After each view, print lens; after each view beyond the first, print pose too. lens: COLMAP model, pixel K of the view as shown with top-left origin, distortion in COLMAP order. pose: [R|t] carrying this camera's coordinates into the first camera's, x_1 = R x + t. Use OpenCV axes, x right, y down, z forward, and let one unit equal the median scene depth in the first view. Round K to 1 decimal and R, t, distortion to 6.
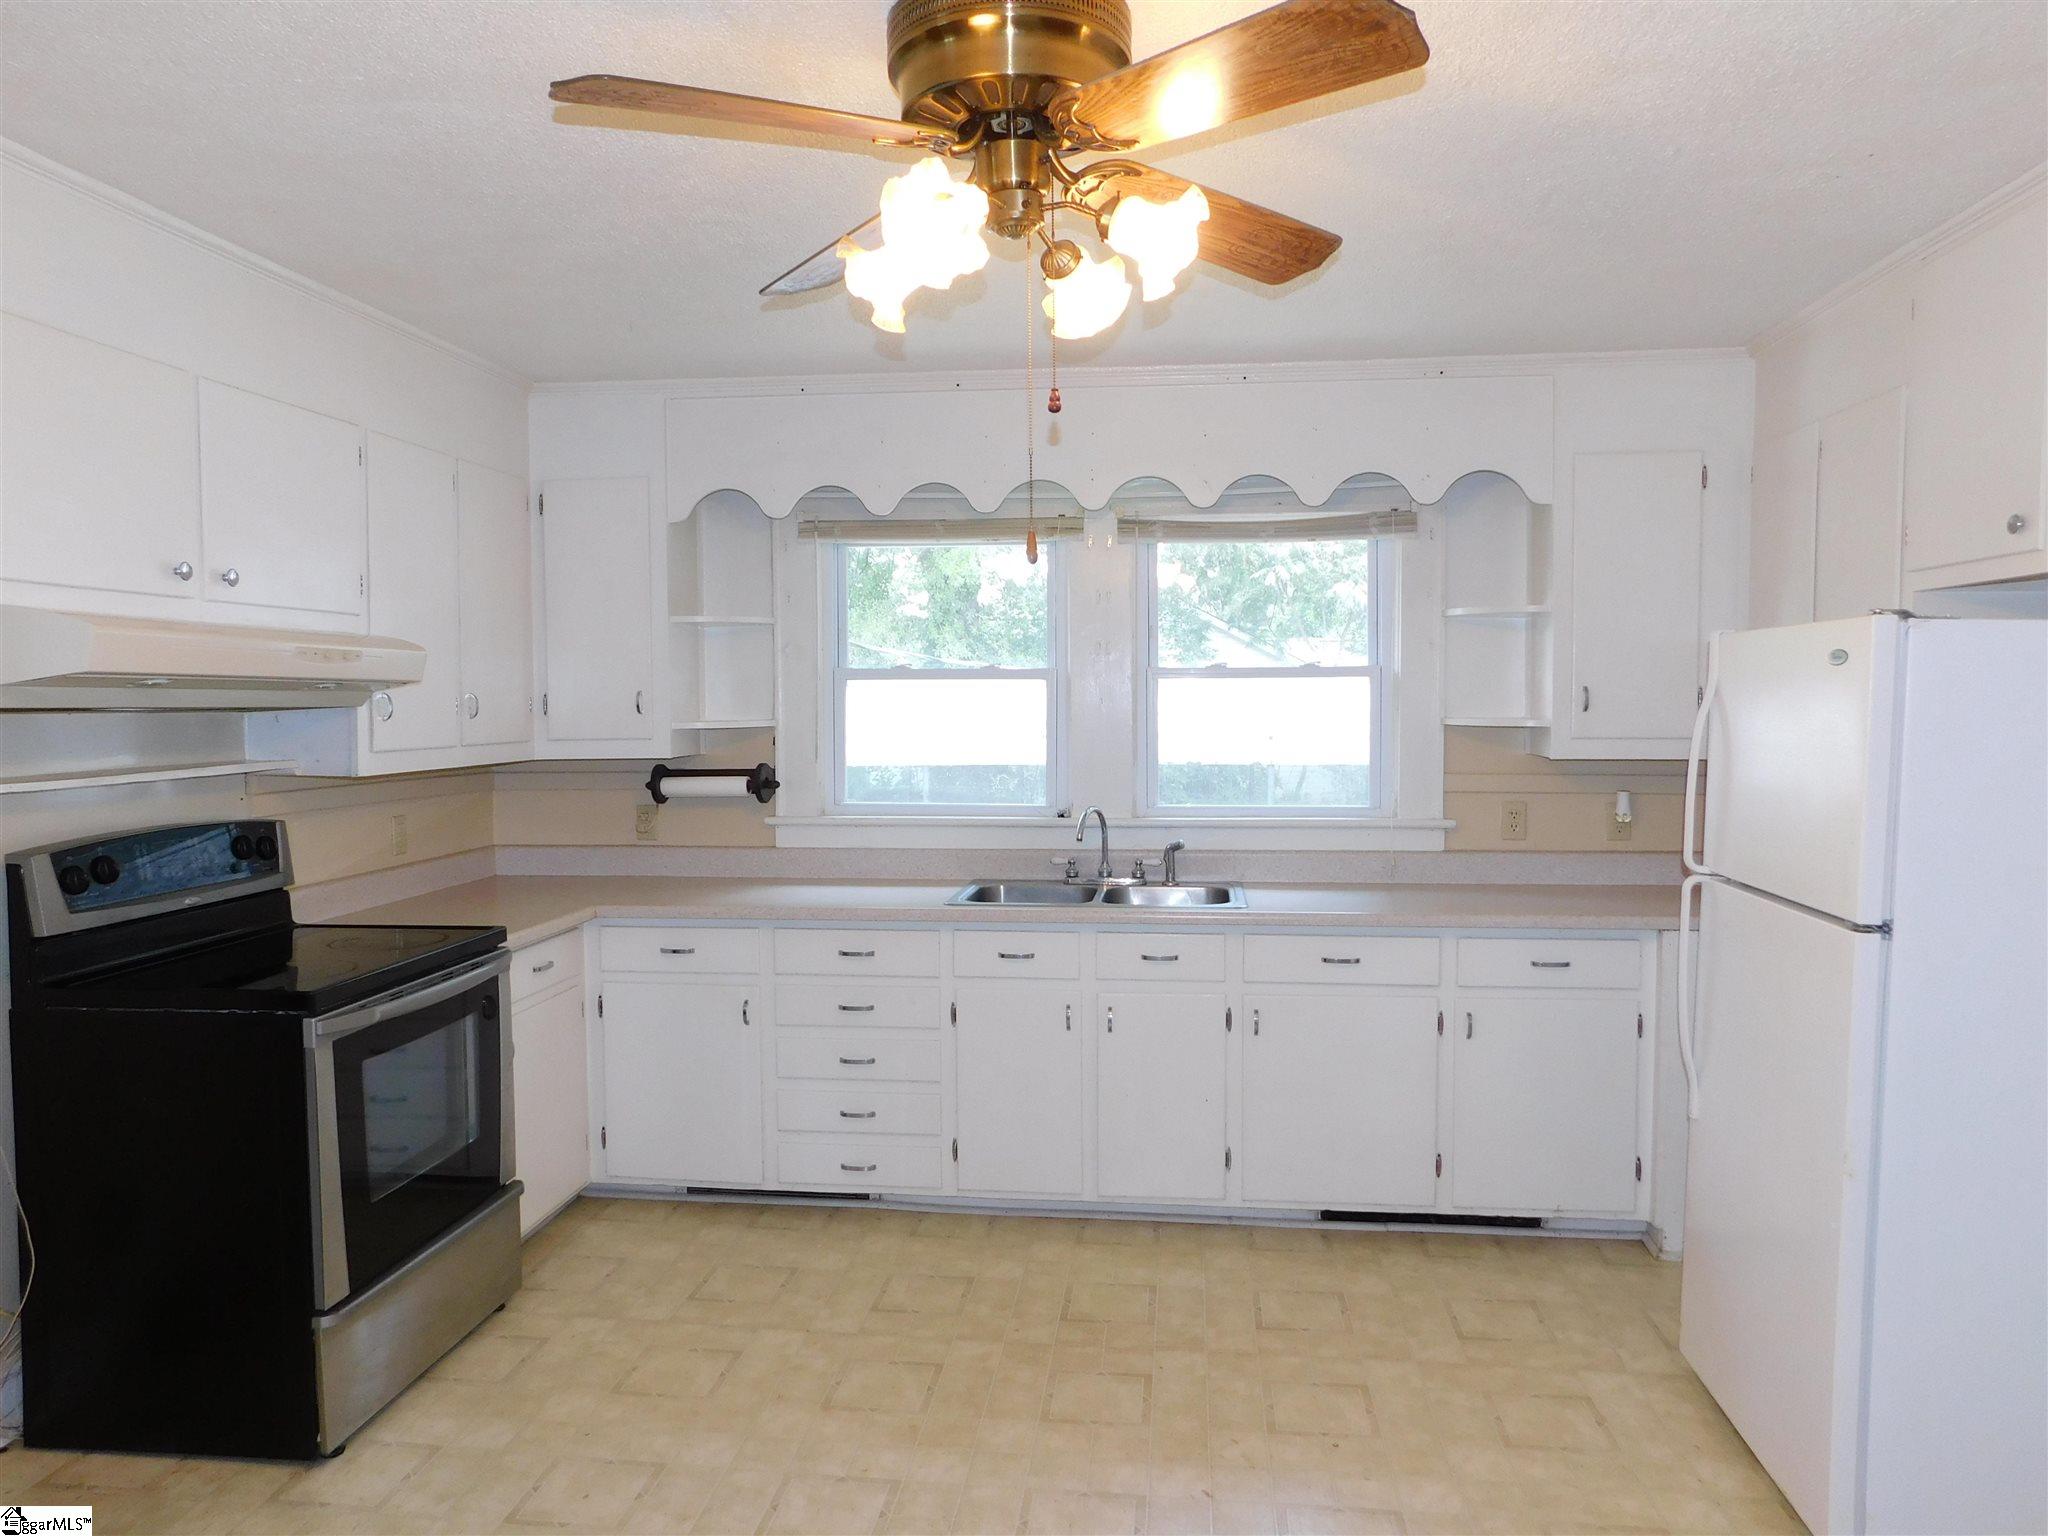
lens RADIAL K [[1391.8, 0, 1024.0], [0, 1391.8, 768.0], [0, 0, 1]] dist [-0.051274, -0.000776]
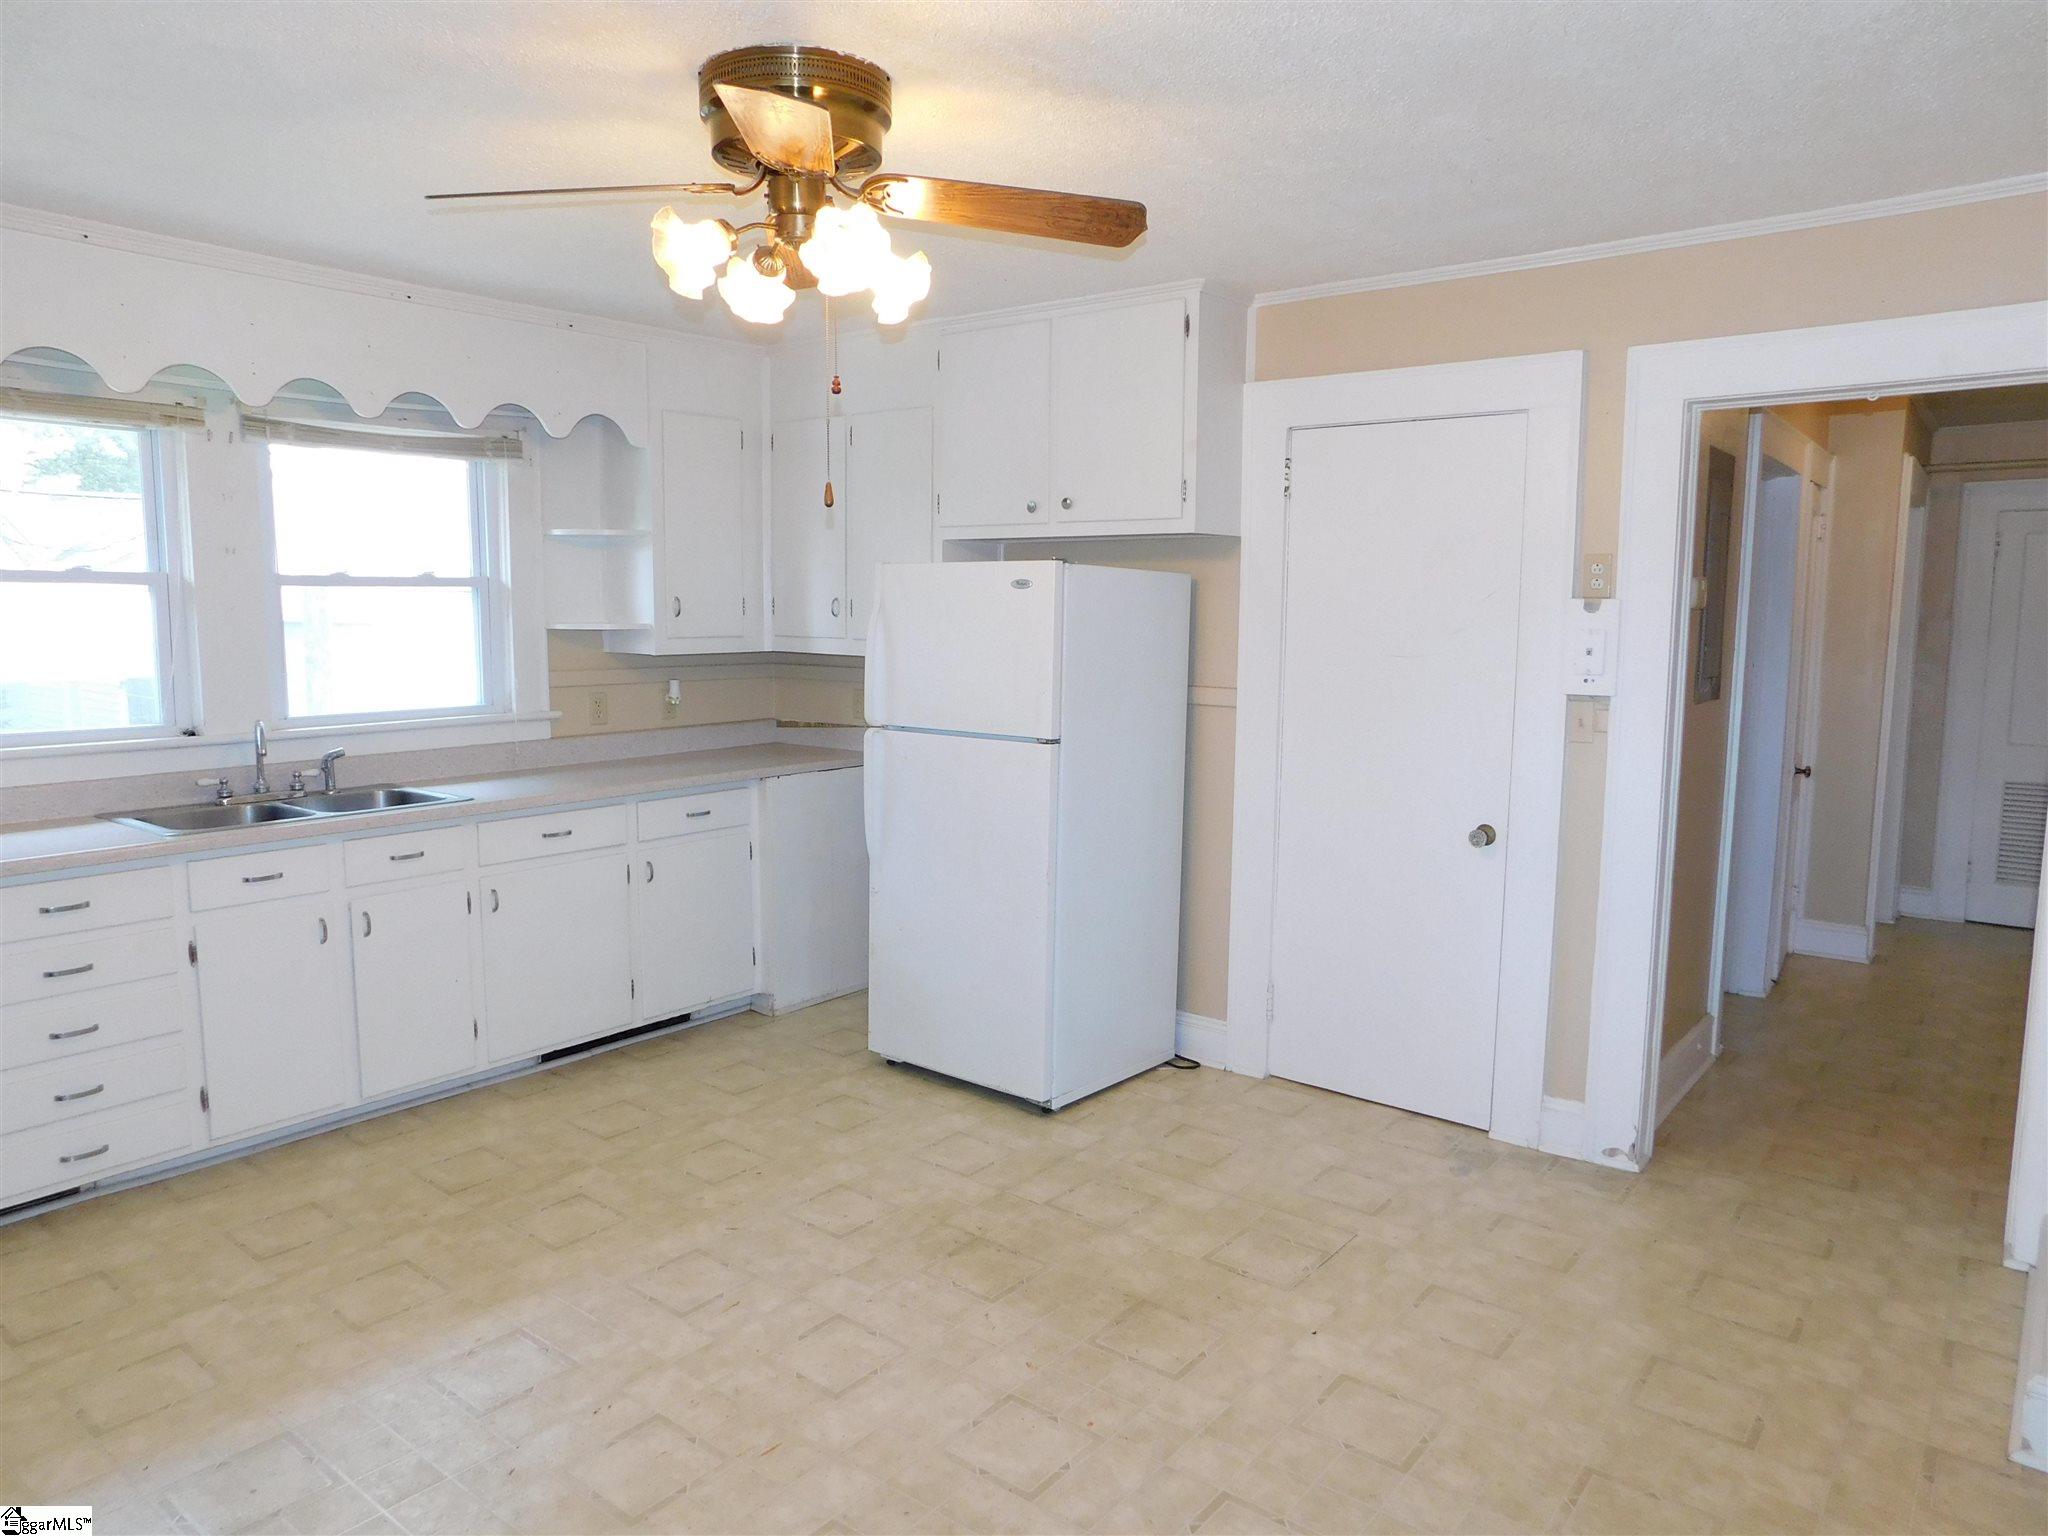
lens RADIAL K [[1389.6, 0, 1024.0], [0, 1389.6, 768.0], [0, 0, 1]] dist [-0.064298, 0.068563]
pose [[0.513680, -0.095895, 0.852606, -0.519300], [0.039760, 0.995327, 0.087992, -0.001561], [-0.857060, -0.011300, 0.515093, 0.068020]]
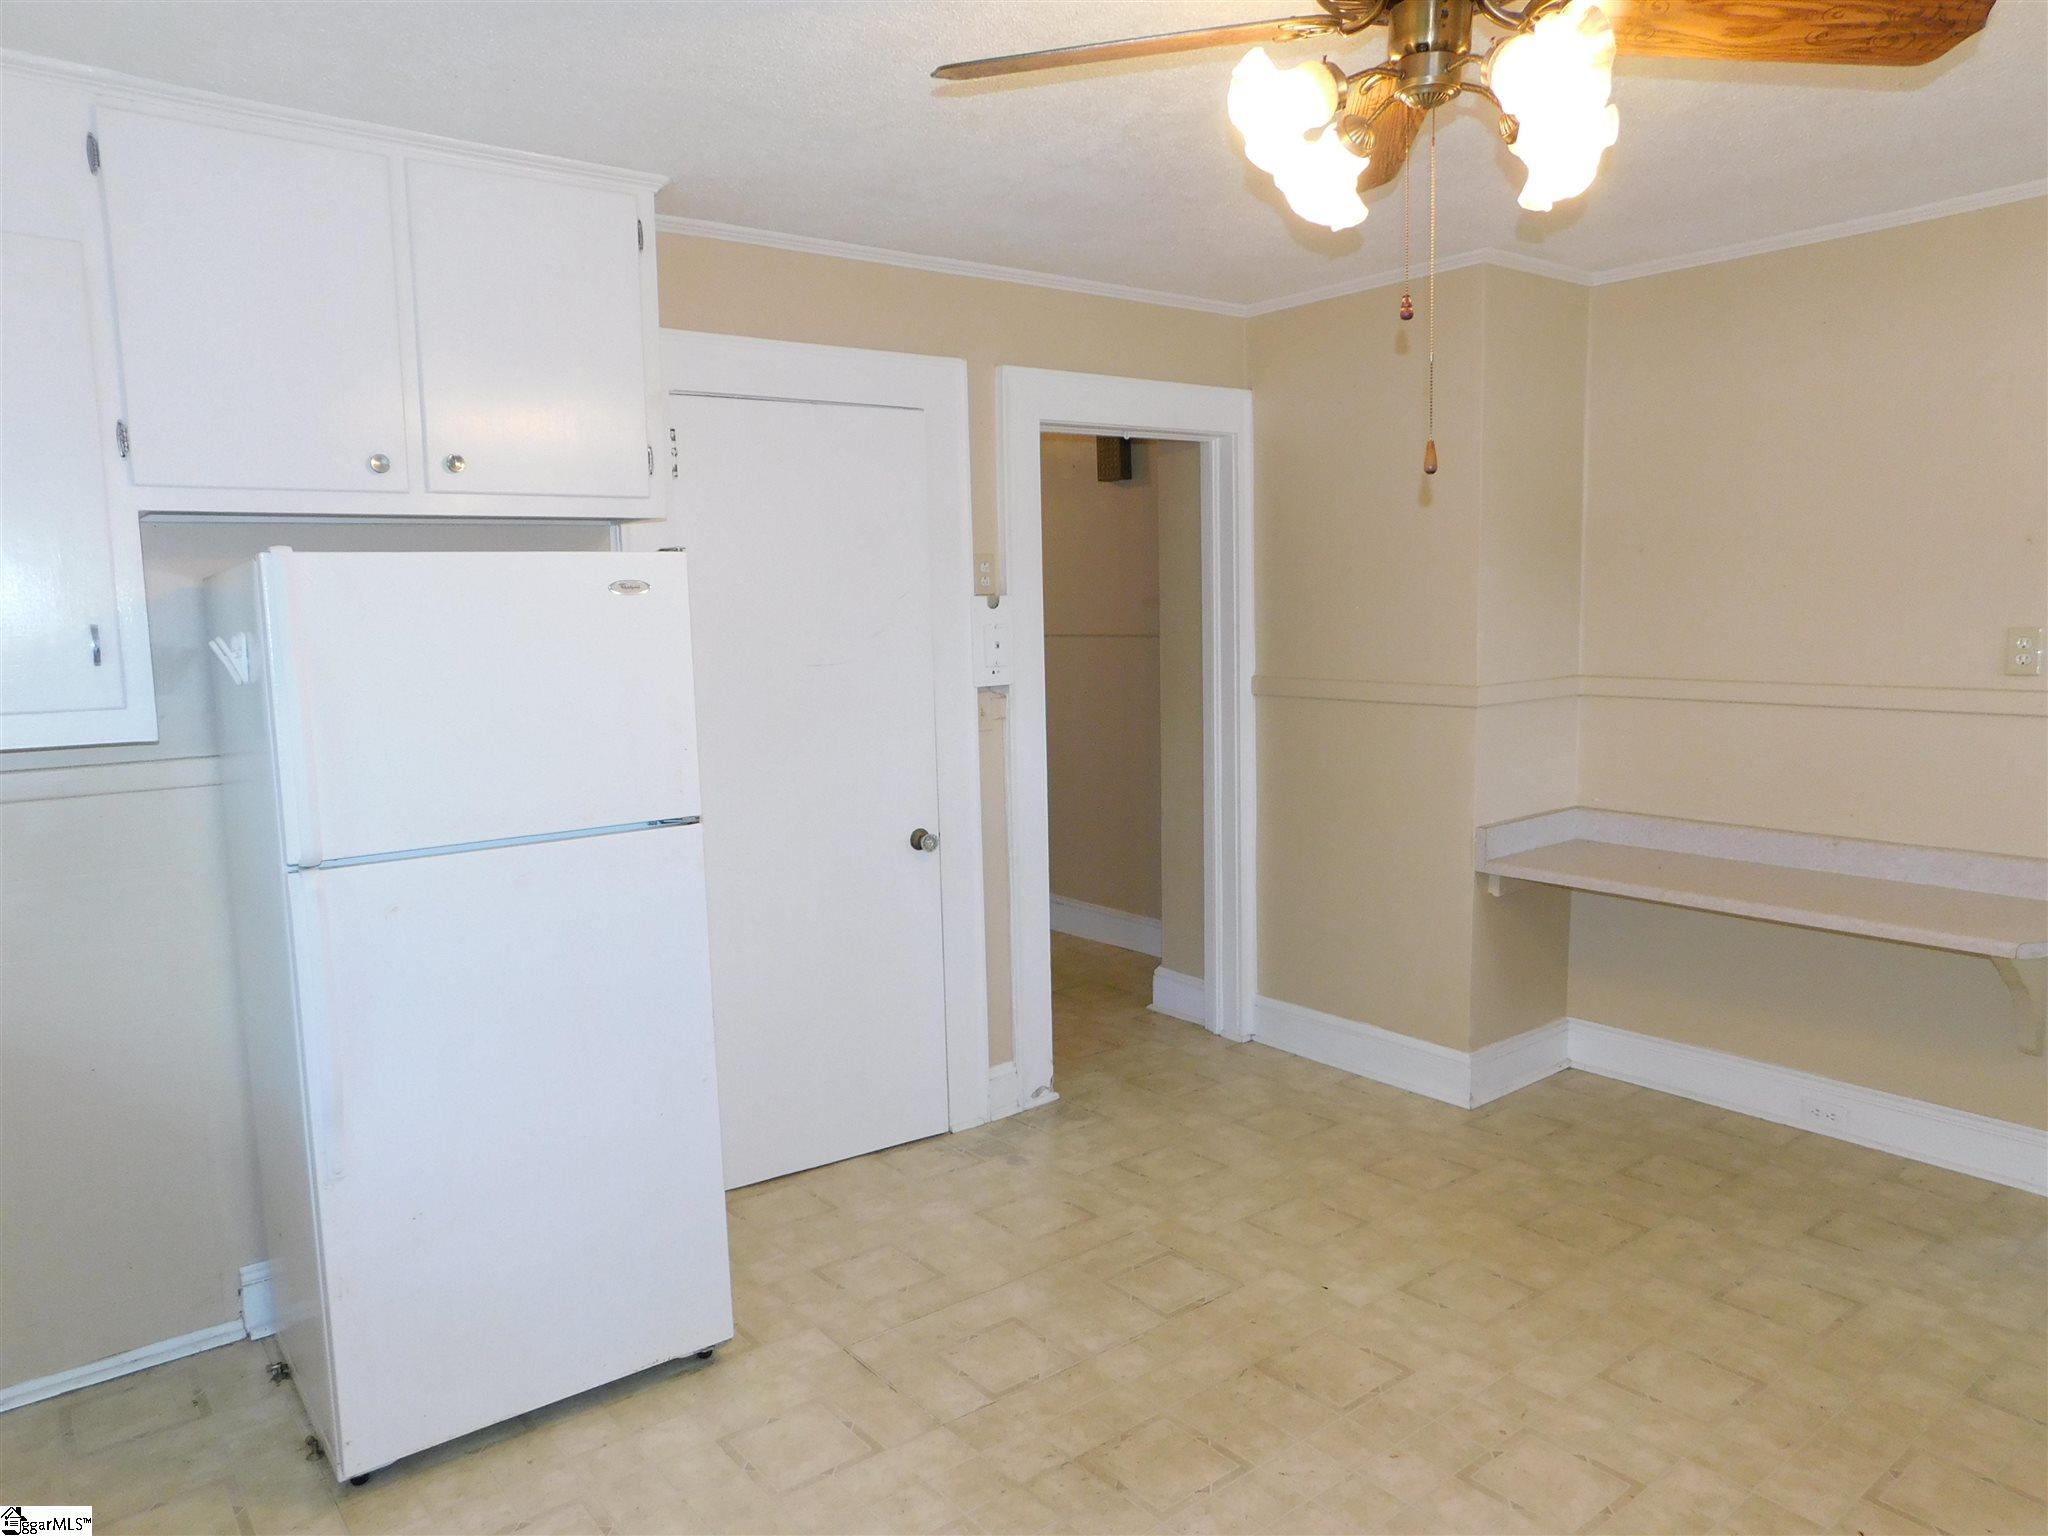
lens RADIAL K [[1389.6, 0, 1024.0], [0, 1389.6, 768.0], [0, 0, 1]] dist [-0.064298, 0.068563]
pose [[-0.723442, -0.065930, 0.687230, -0.231491], [0.062183, 0.985161, 0.159972, -0.055133], [-0.687579, 0.158464, -0.708607, 0.938733]]
